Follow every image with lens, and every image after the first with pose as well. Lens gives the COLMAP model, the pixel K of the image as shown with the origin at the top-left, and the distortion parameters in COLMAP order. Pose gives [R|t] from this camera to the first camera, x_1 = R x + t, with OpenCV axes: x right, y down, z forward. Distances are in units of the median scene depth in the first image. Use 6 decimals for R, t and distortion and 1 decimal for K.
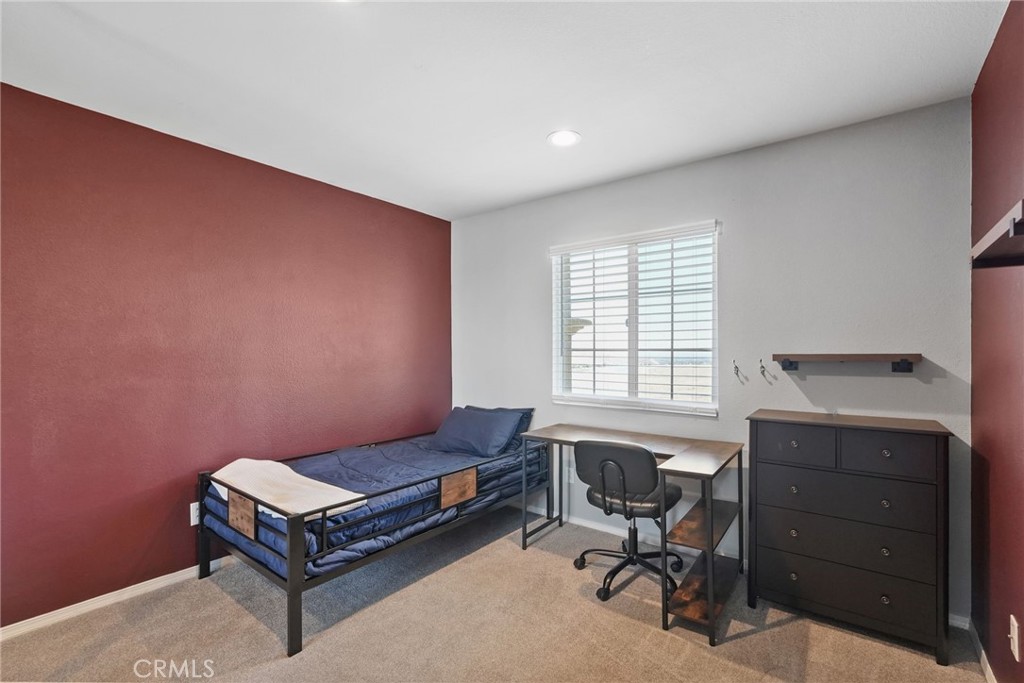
lens RADIAL K [[452.8, 0, 518.0], [0, 452.8, 349.1], [0, 0, 1]] dist [-0.002112, 0.001314]
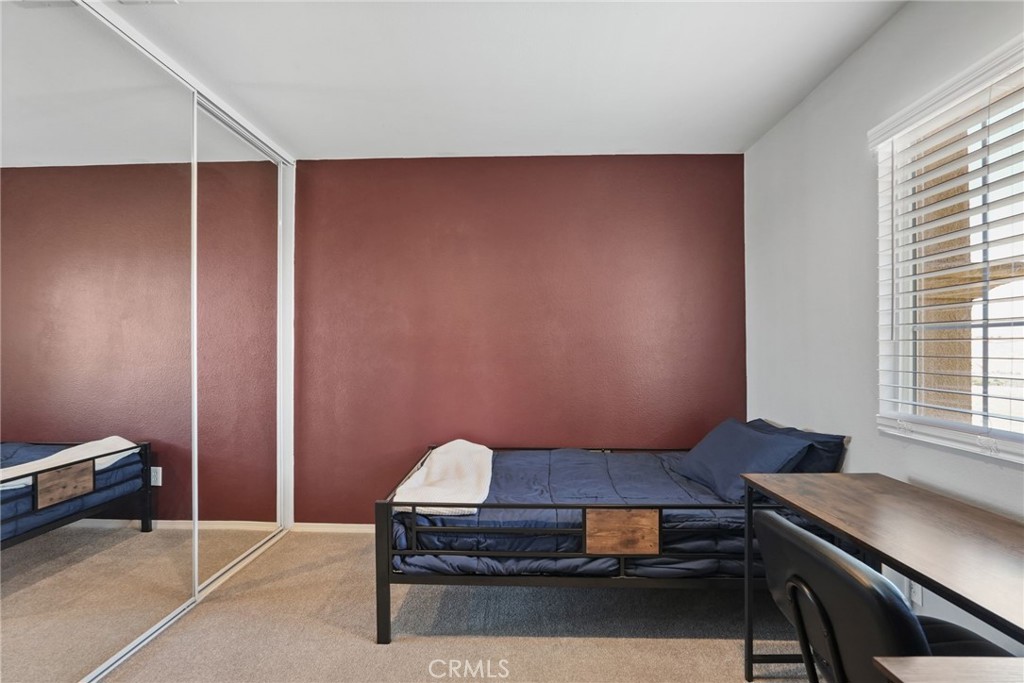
lens RADIAL K [[452.8, 0, 512.8], [0, 452.8, 348.6], [0, 0, 1]] dist [-0.002112, 0.001314]
pose [[0.586941, -0.000910, -0.809629, 0.348628], [0.004771, 0.999986, 0.002335, 0.029206], [0.809615, -0.005233, 0.586937, 0.502156]]
